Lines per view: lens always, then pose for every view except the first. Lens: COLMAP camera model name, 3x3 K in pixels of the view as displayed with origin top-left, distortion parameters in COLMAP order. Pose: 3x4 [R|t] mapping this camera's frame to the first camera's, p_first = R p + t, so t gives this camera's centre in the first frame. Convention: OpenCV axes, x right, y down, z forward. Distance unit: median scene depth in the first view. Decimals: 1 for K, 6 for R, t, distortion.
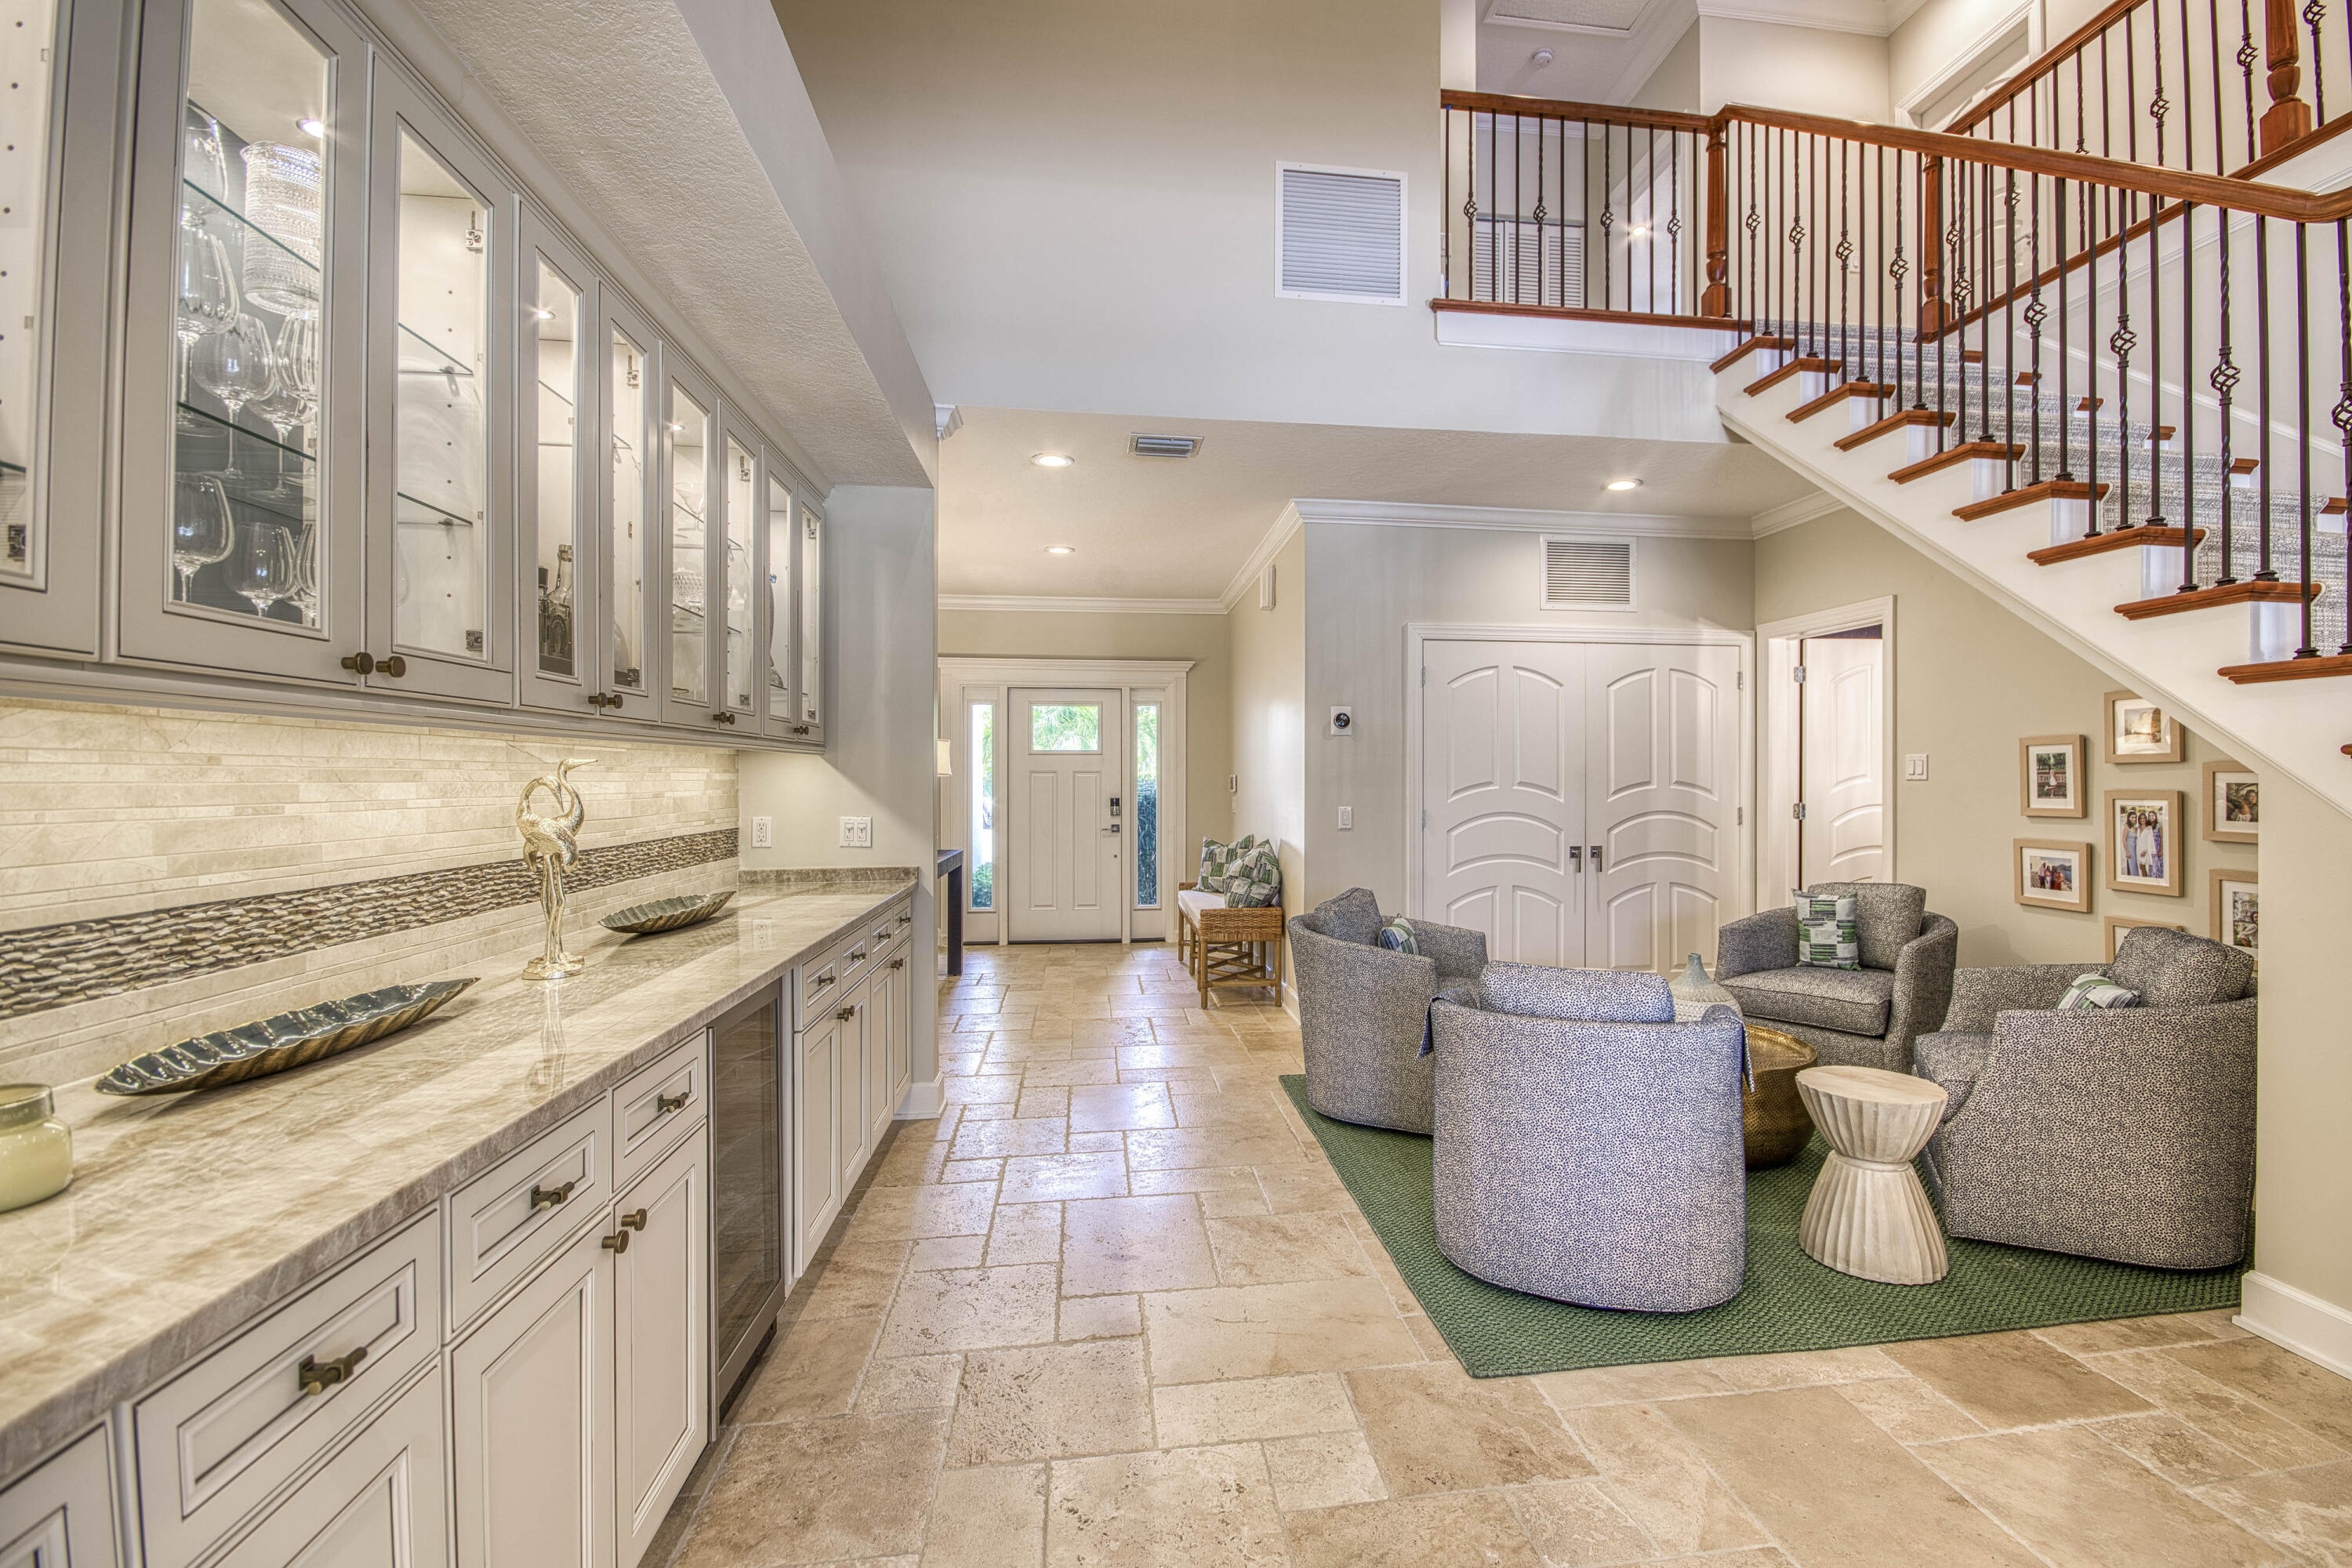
lens RADIAL K [[1035.8, 0, 1243.7], [0, 1035.8, 778.4], [0, 0, 1]] dist [0.009754, -0.014173]
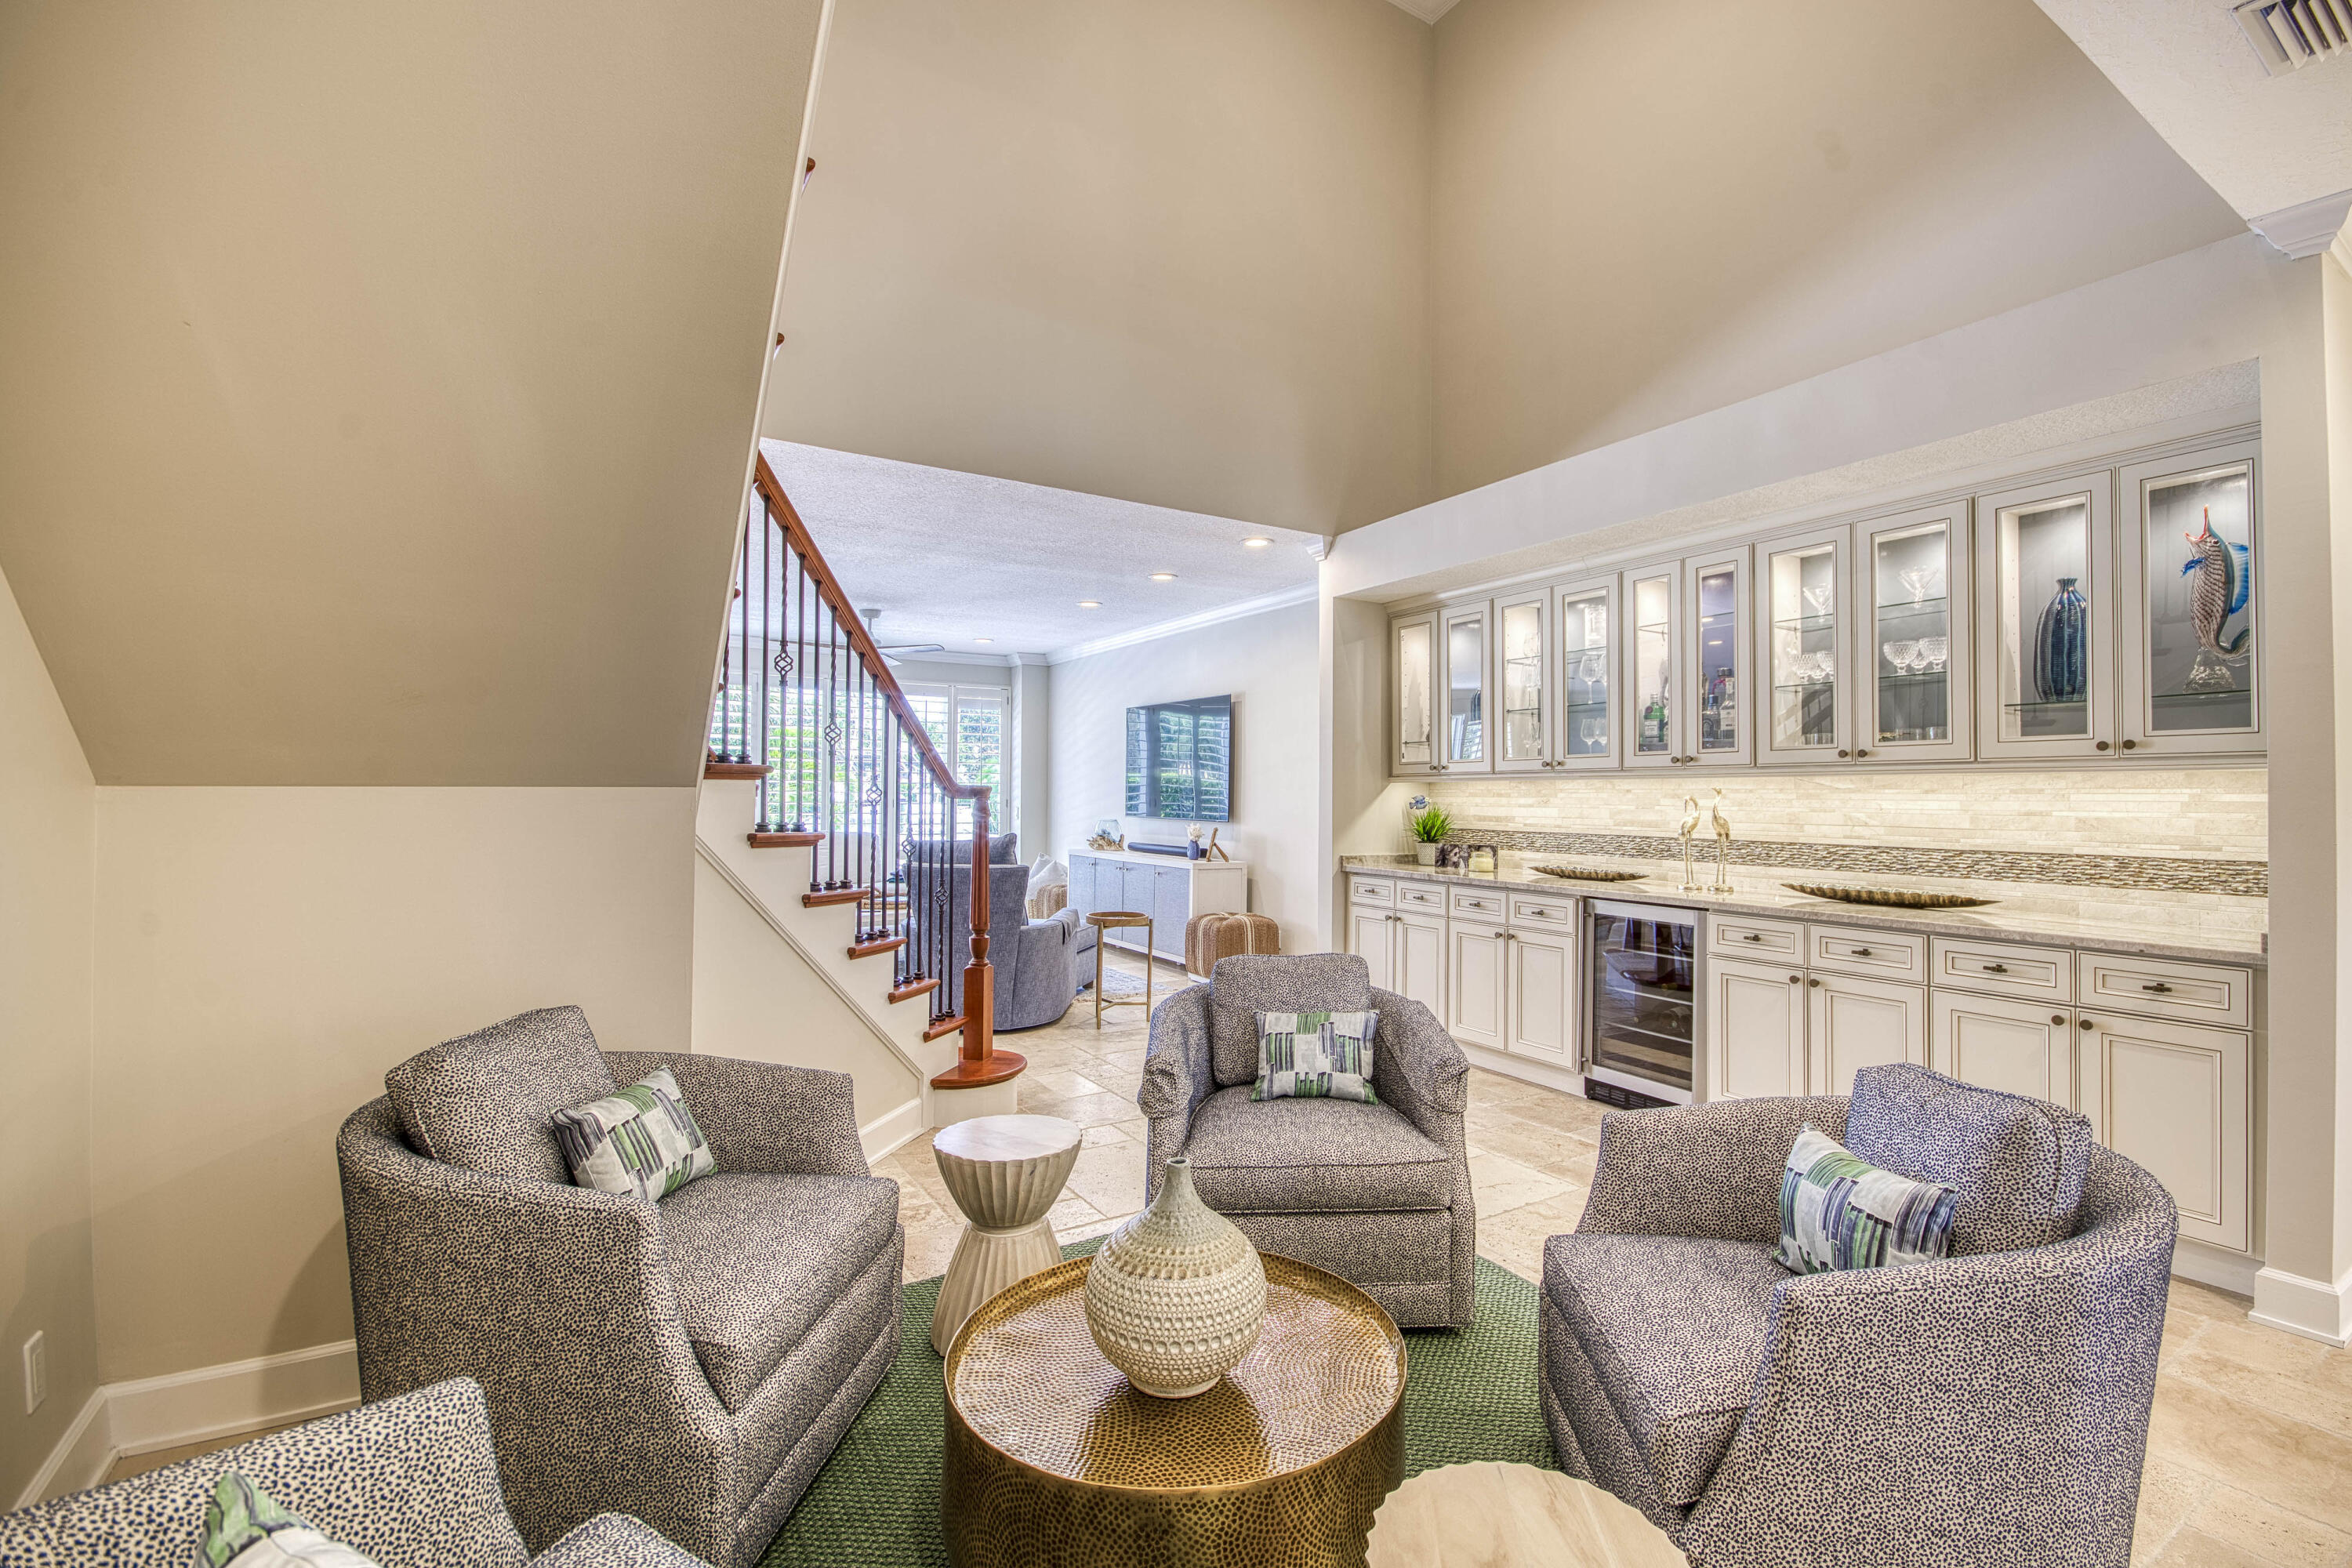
lens RADIAL K [[1045.3, 0, 1240.8], [0, 1045.3, 774.0], [0, 0, 1]] dist [-0.003126, -0.000775]
pose [[-0.906910, -0.013367, -0.421112, 0.497910], [-0.005506, 0.999787, -0.019878, 0.000280], [0.421288, -0.015709, -0.906791, 1.187479]]
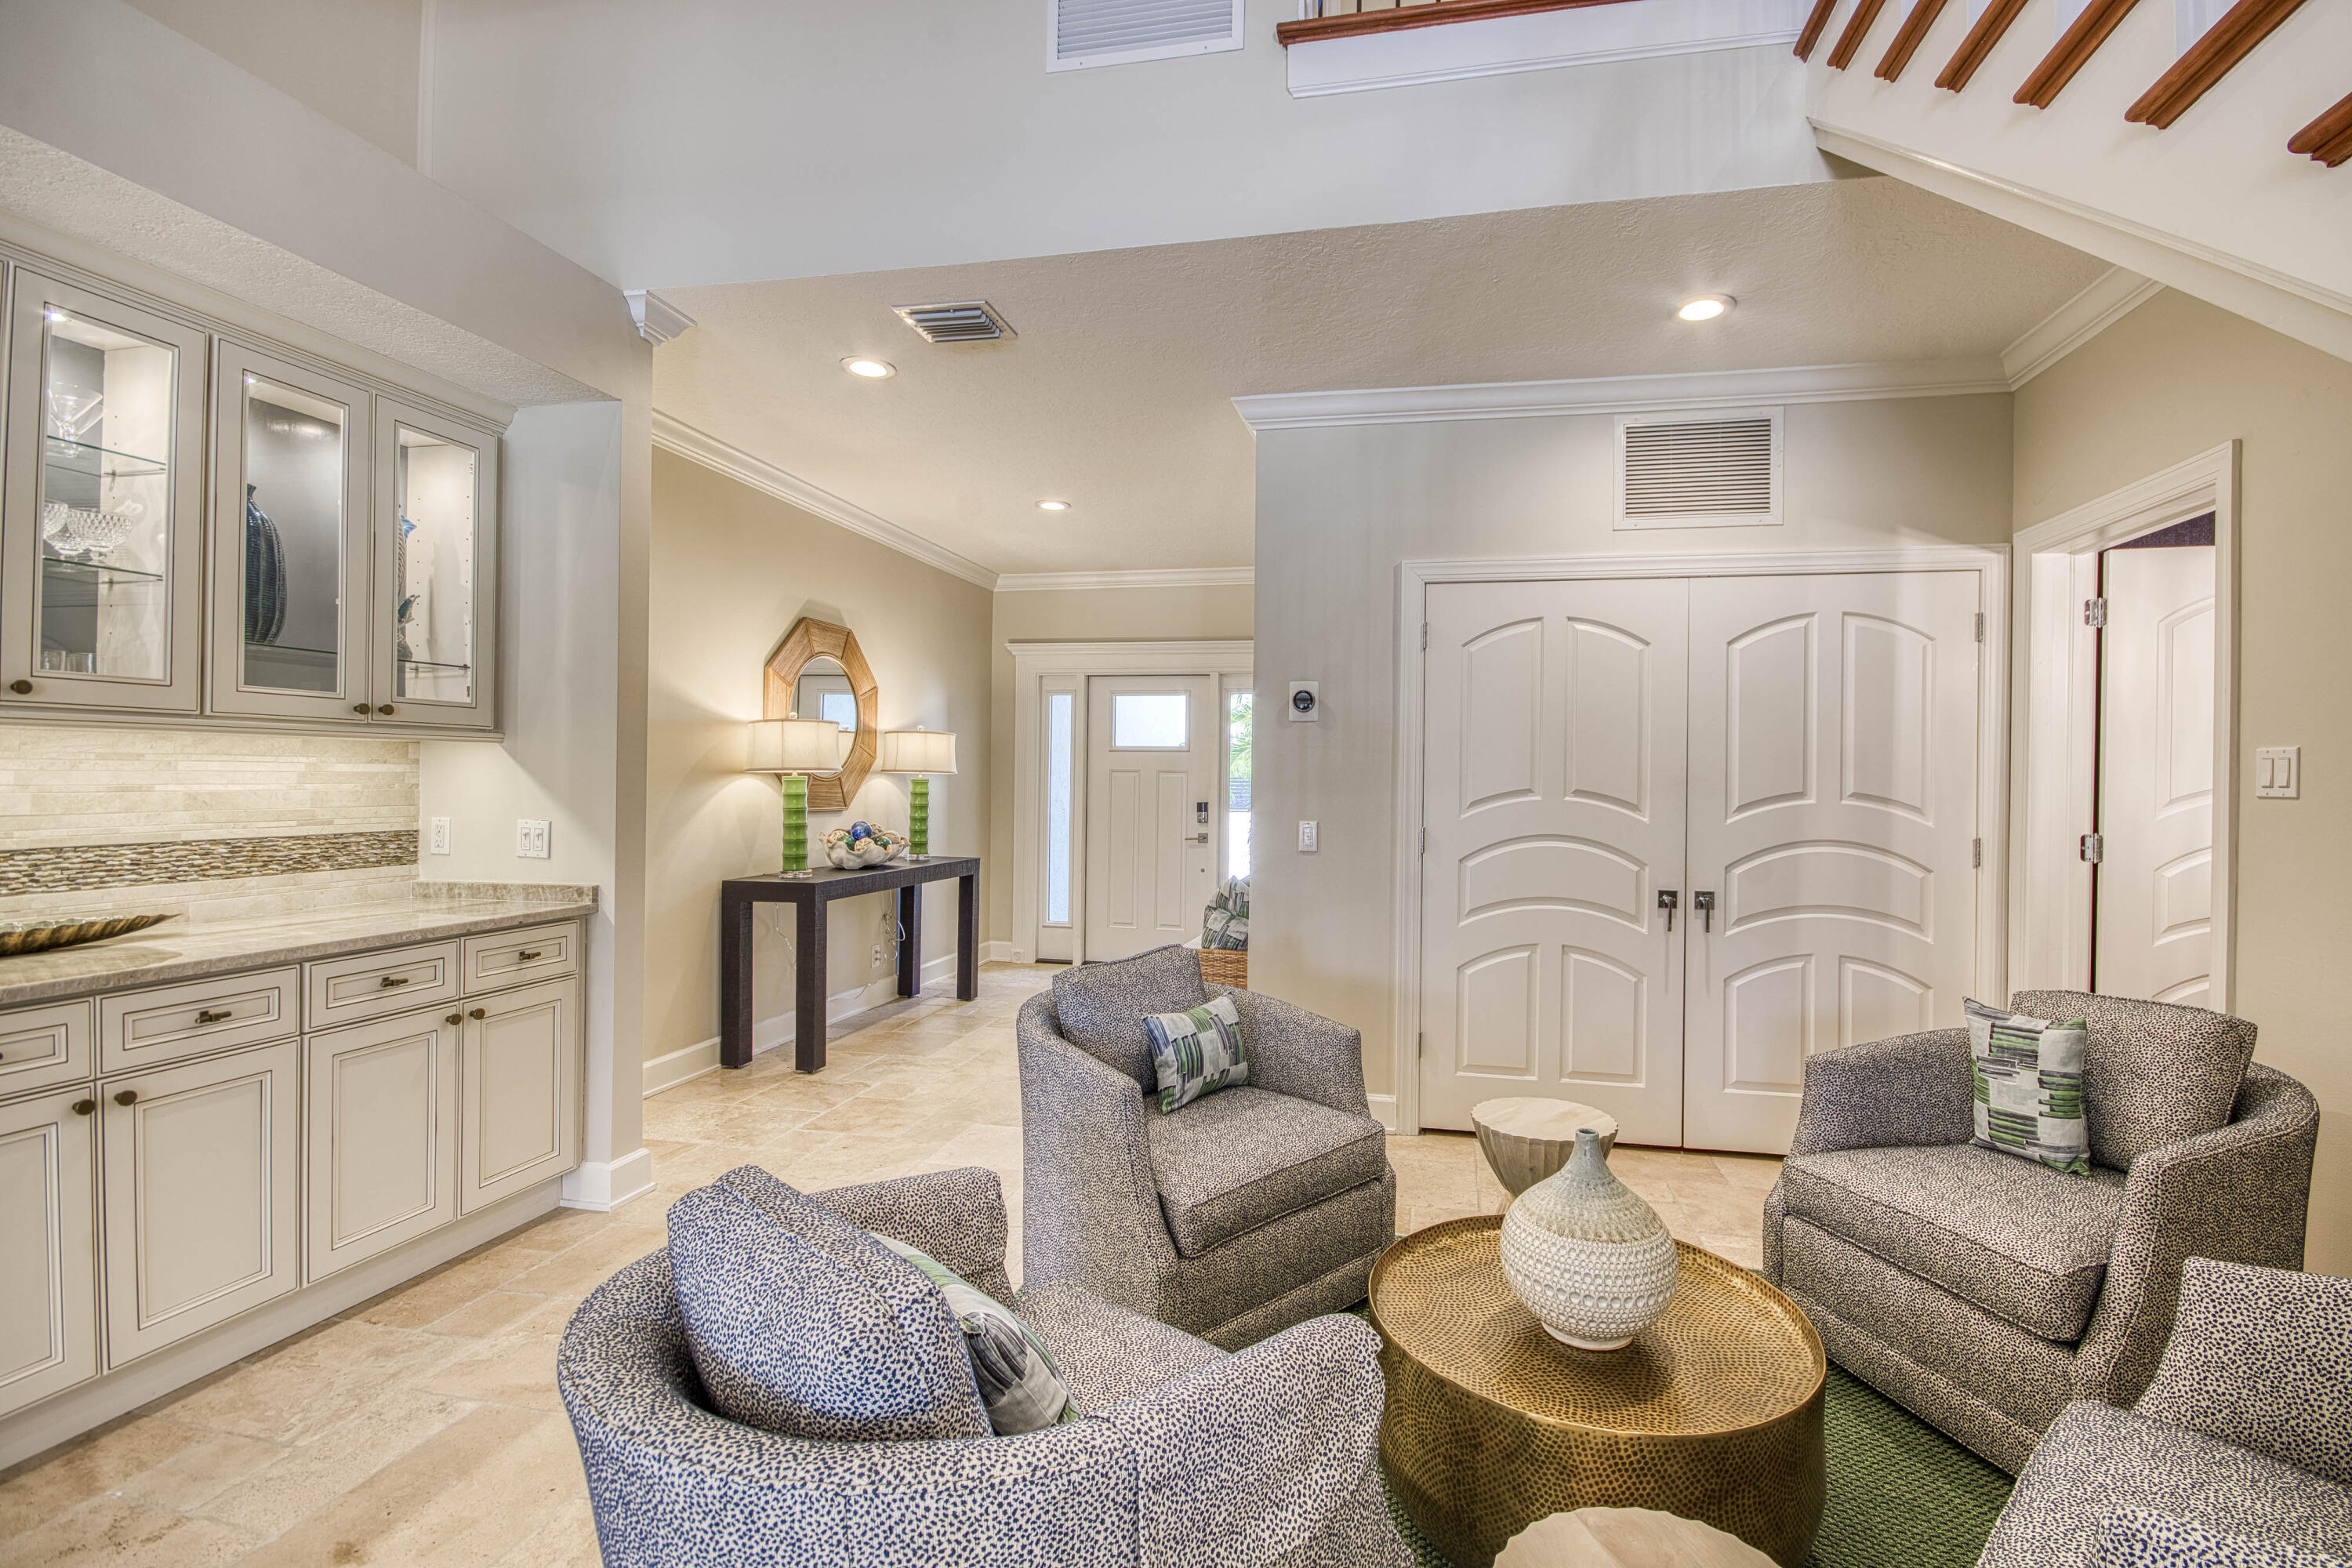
lens RADIAL K [[1035.8, 0, 1243.7], [0, 1035.8, 778.4], [0, 0, 1]] dist [0.009754, -0.014173]
pose [[0.942352, 0.011773, -0.334415, 0.359783], [-0.012558, 0.999921, -0.000184, -0.001564], [0.334386, 0.004372, 0.942426, 0.376309]]
